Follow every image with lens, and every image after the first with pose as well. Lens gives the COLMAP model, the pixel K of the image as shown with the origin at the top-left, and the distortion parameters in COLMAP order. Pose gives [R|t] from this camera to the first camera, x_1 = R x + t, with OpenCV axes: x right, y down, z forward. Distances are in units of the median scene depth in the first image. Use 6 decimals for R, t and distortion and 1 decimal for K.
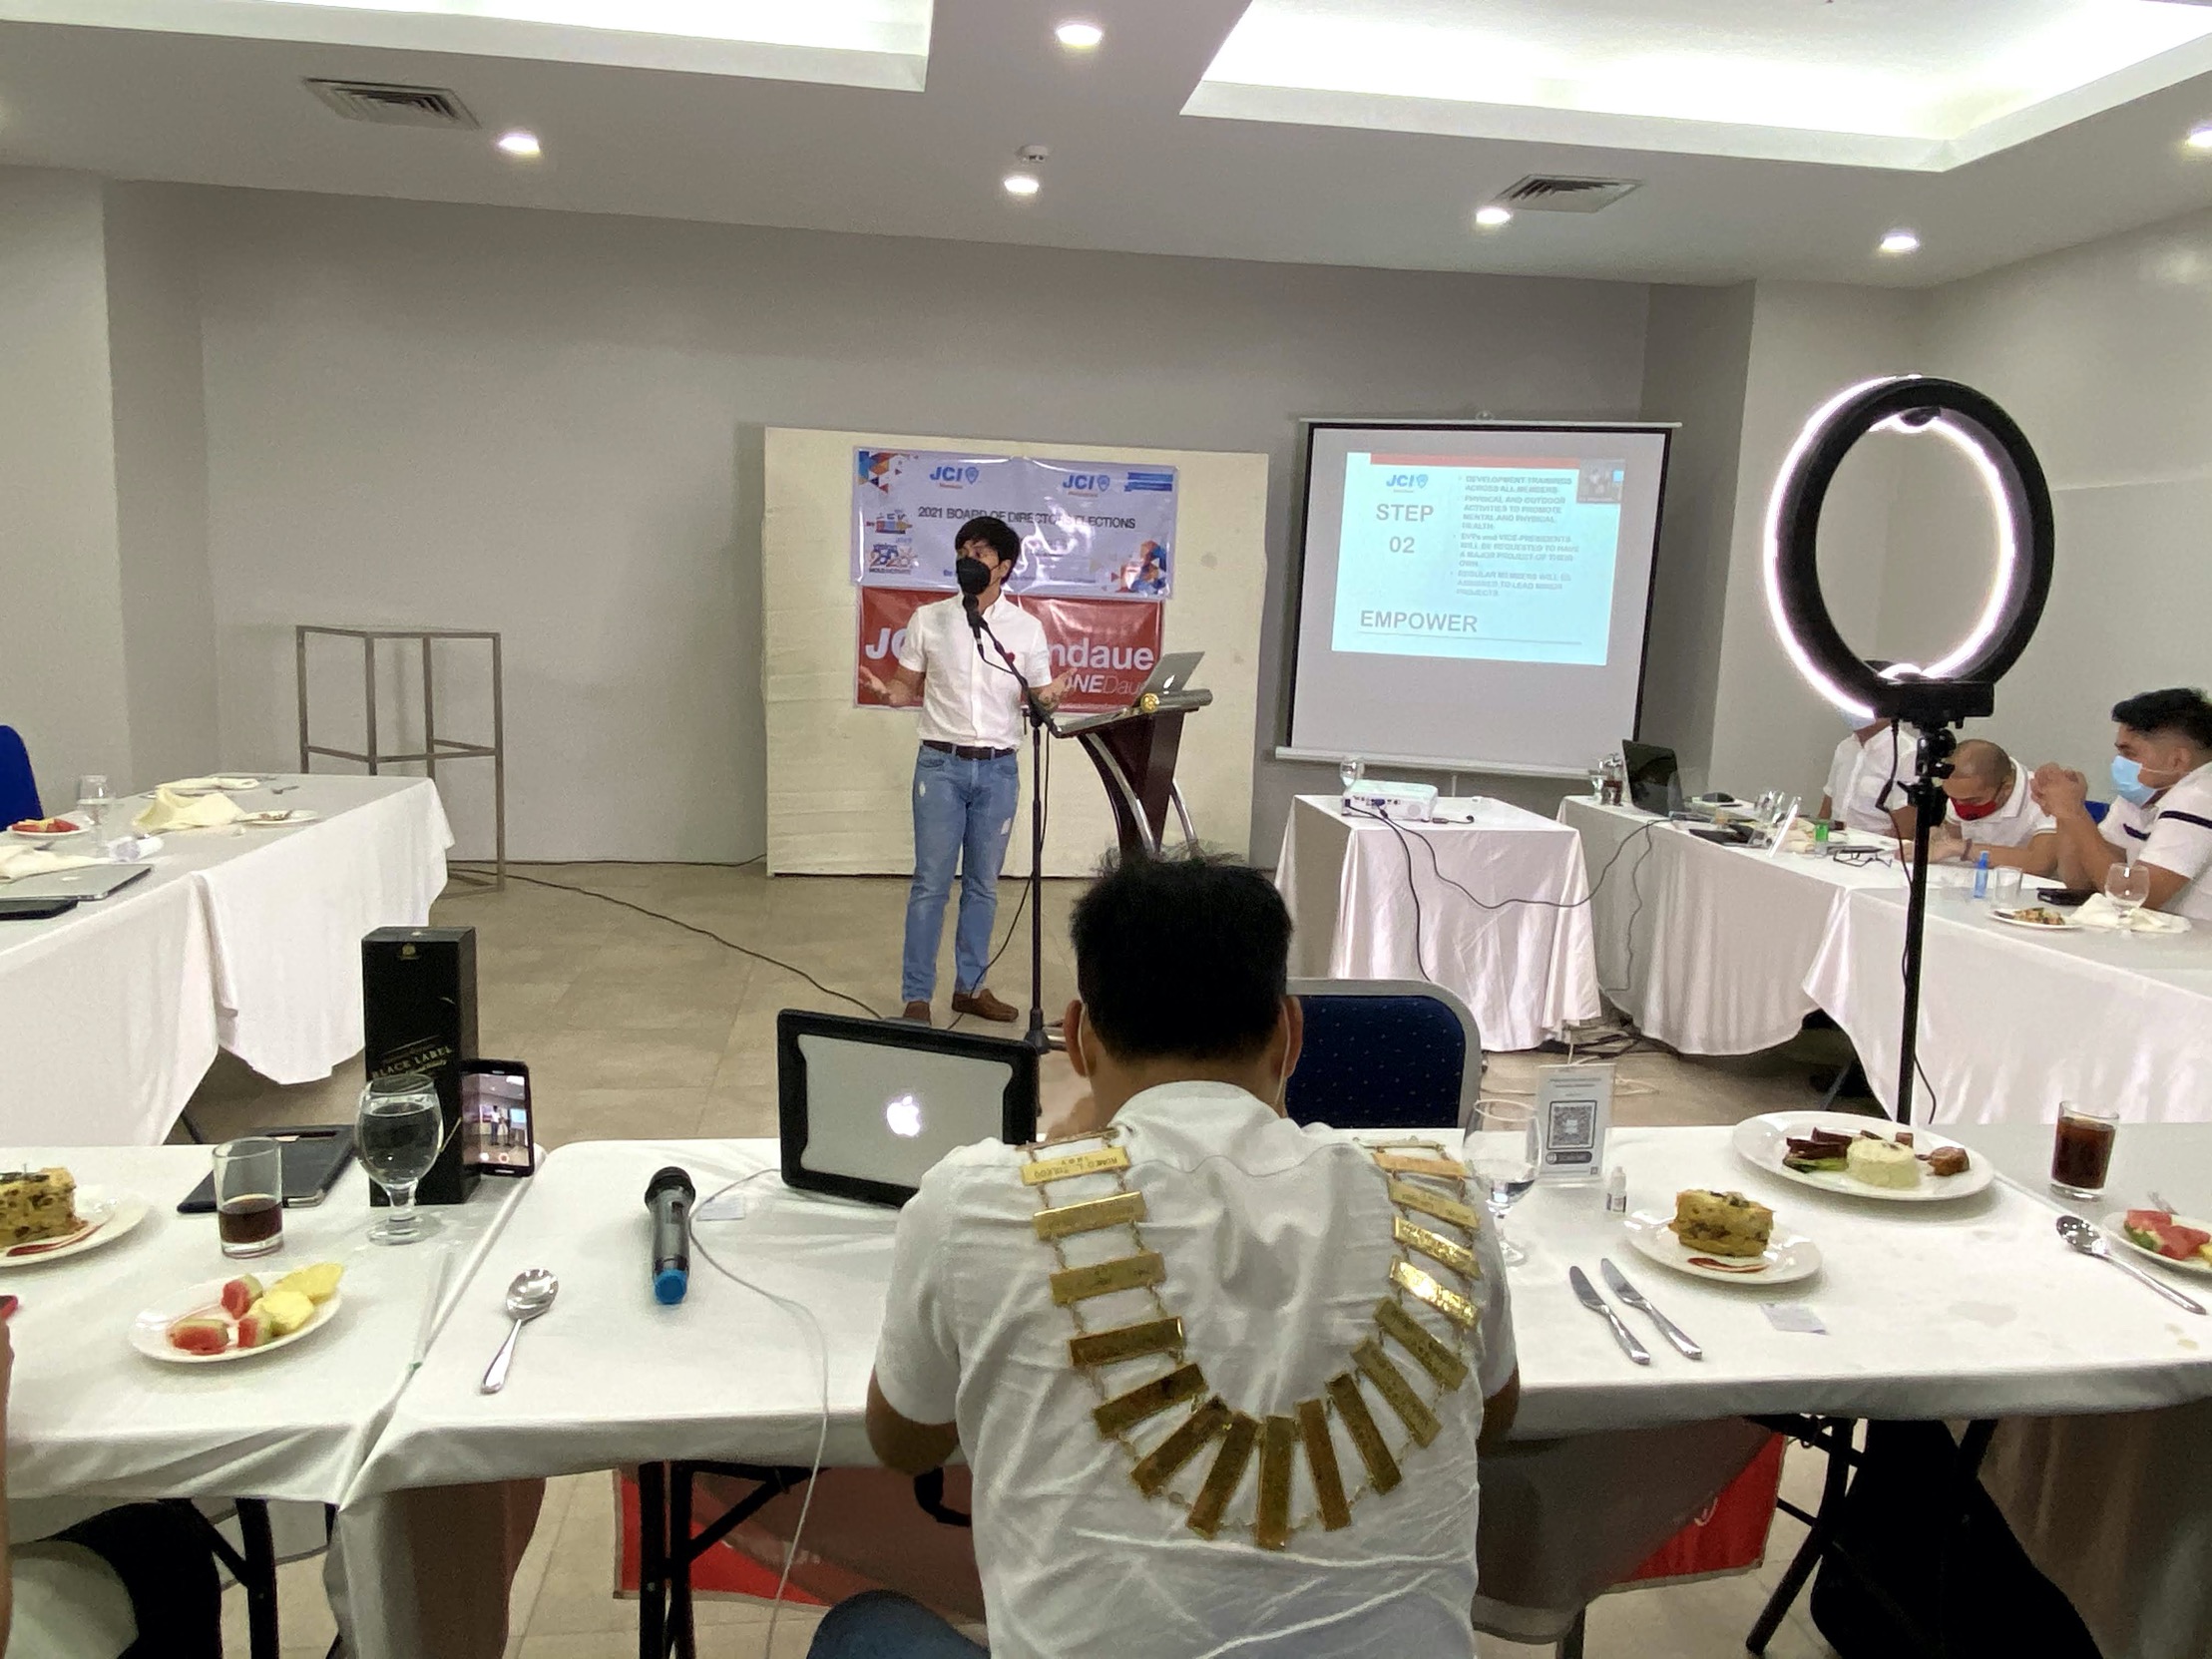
lens RADIAL K [[1543.7, 0, 1106.0], [0, 1543.7, 829.5], [0, 0, 1]] dist [0.041841, -0.002656]
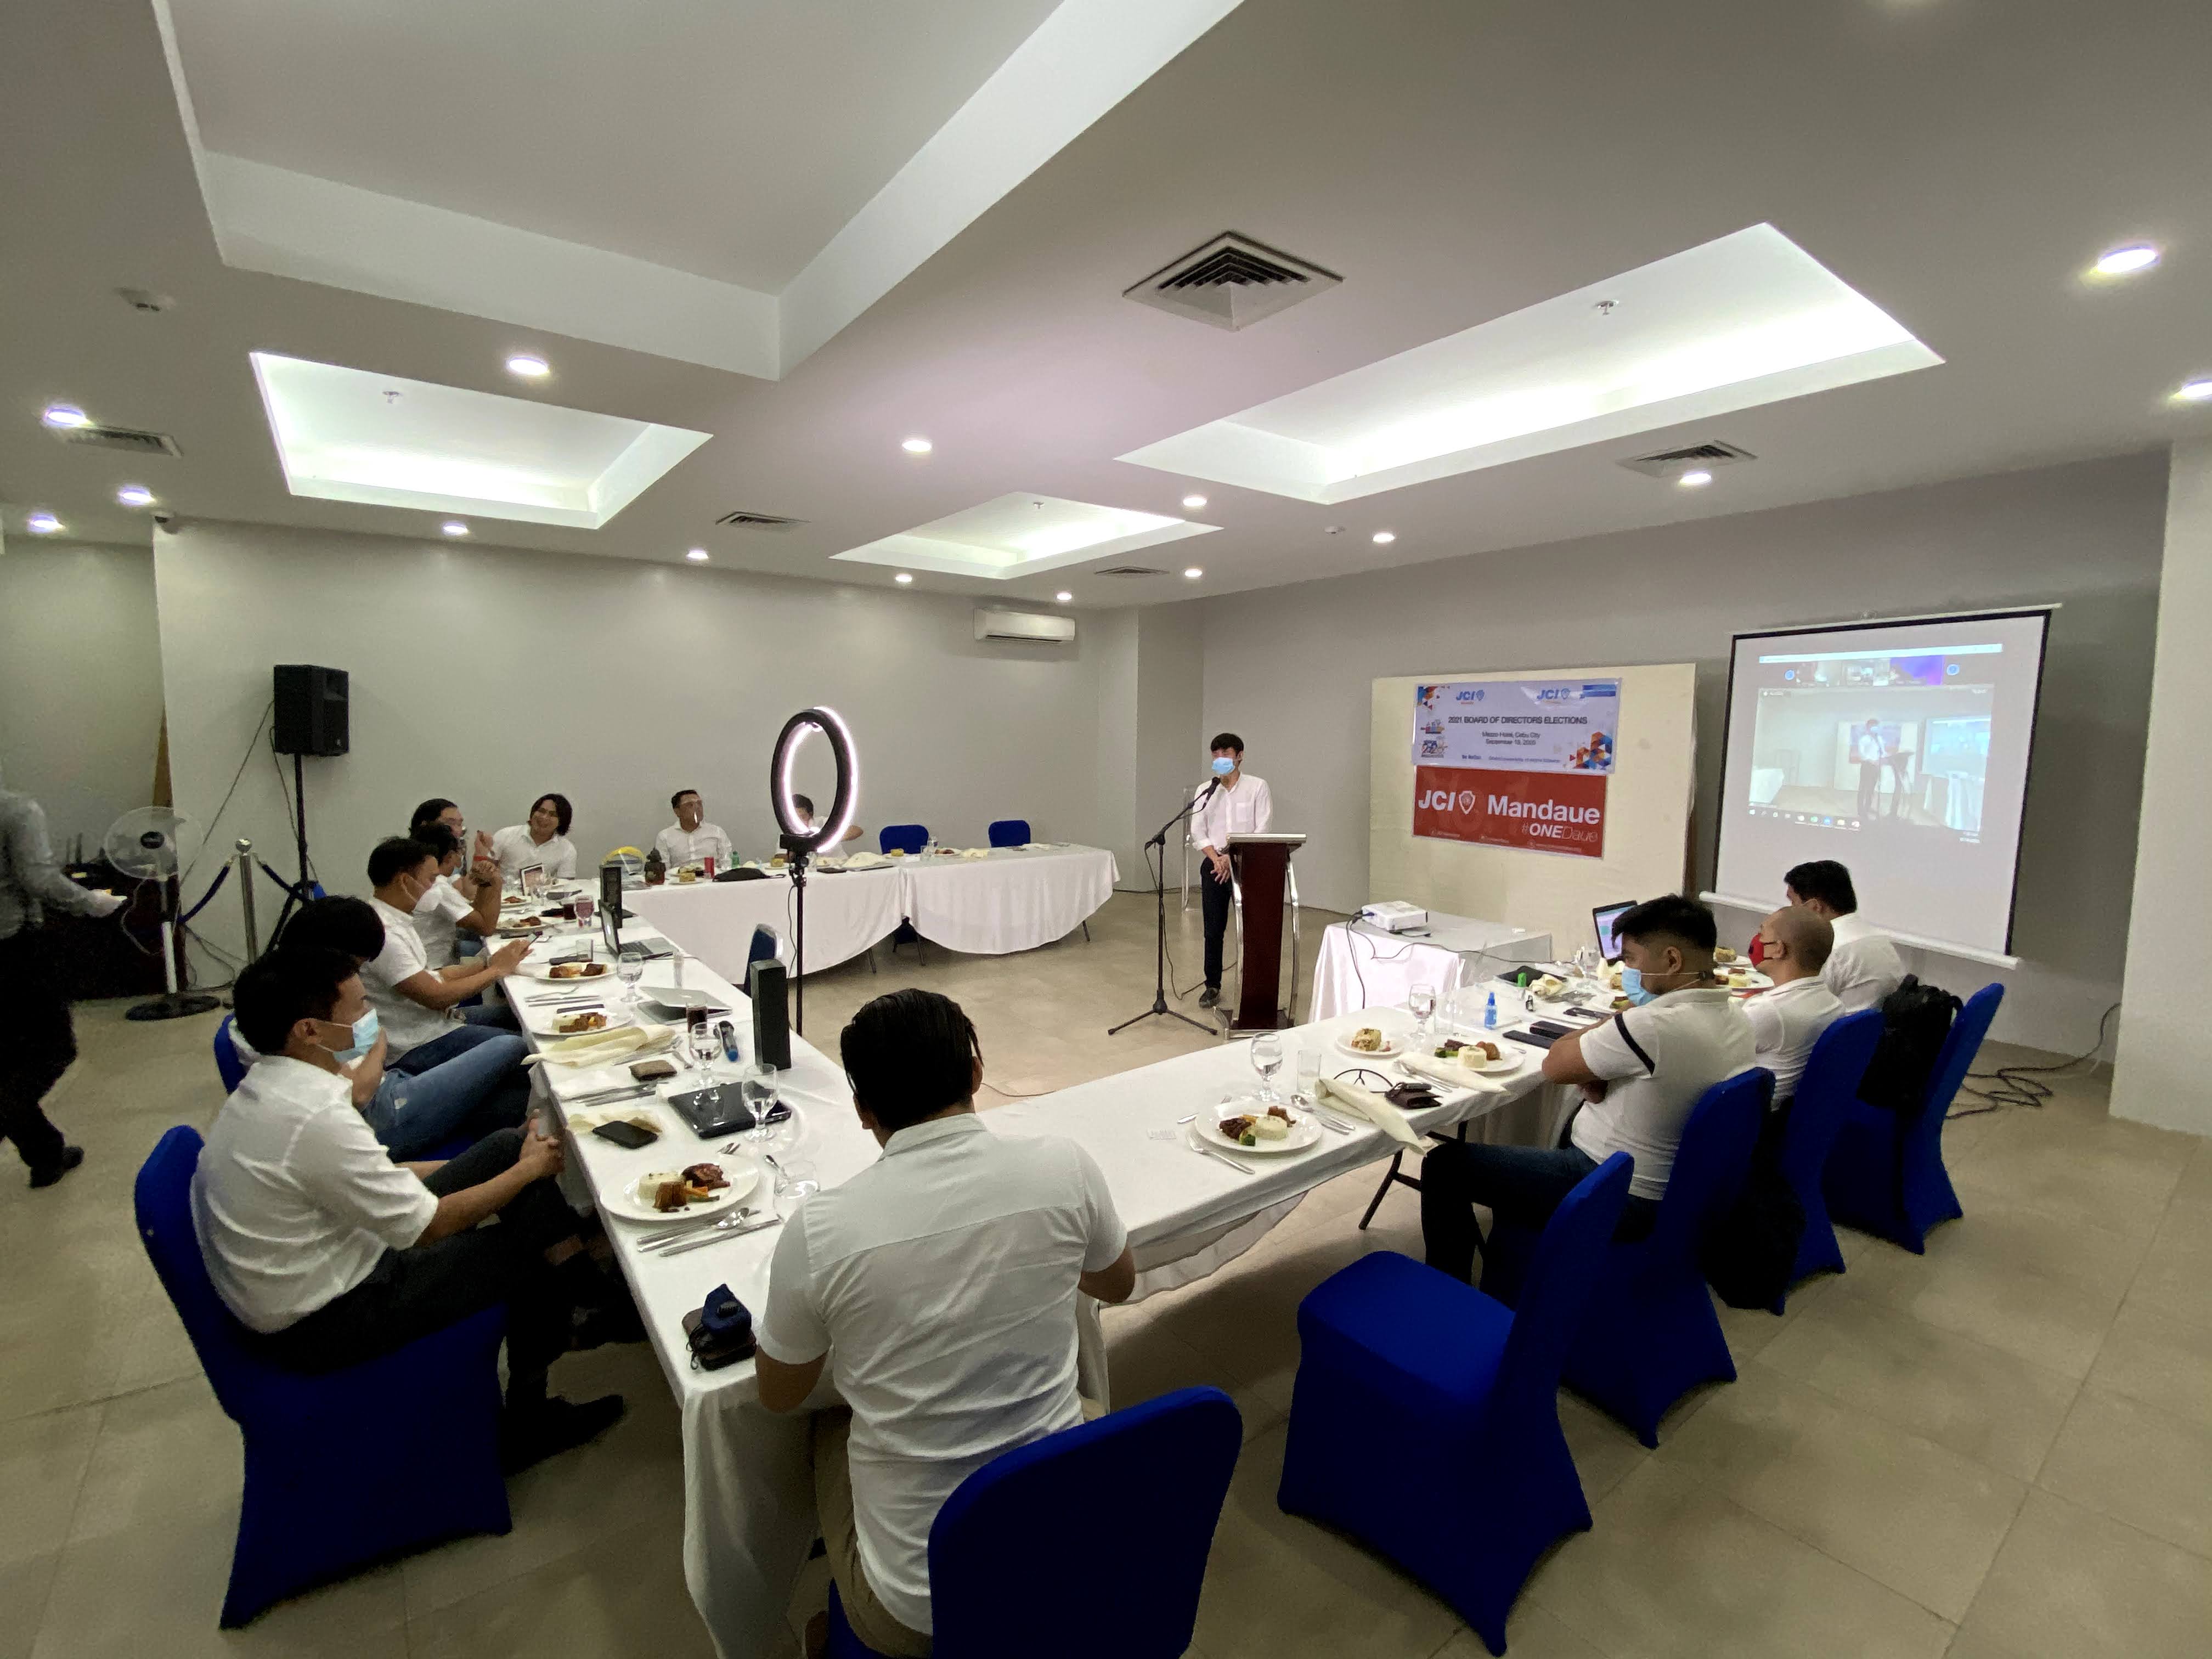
lens RADIAL K [[967.5, 0, 1106.0], [0, 967.5, 829.5], [0, 0, 1]] dist [-0.000055, -0.000109]
pose [[0.474496, 0.059724, -0.878229, 0.613695], [-0.123108, 0.992393, 0.000974, -0.047122], [0.871607, 0.107655, 0.478239, 0.208378]]
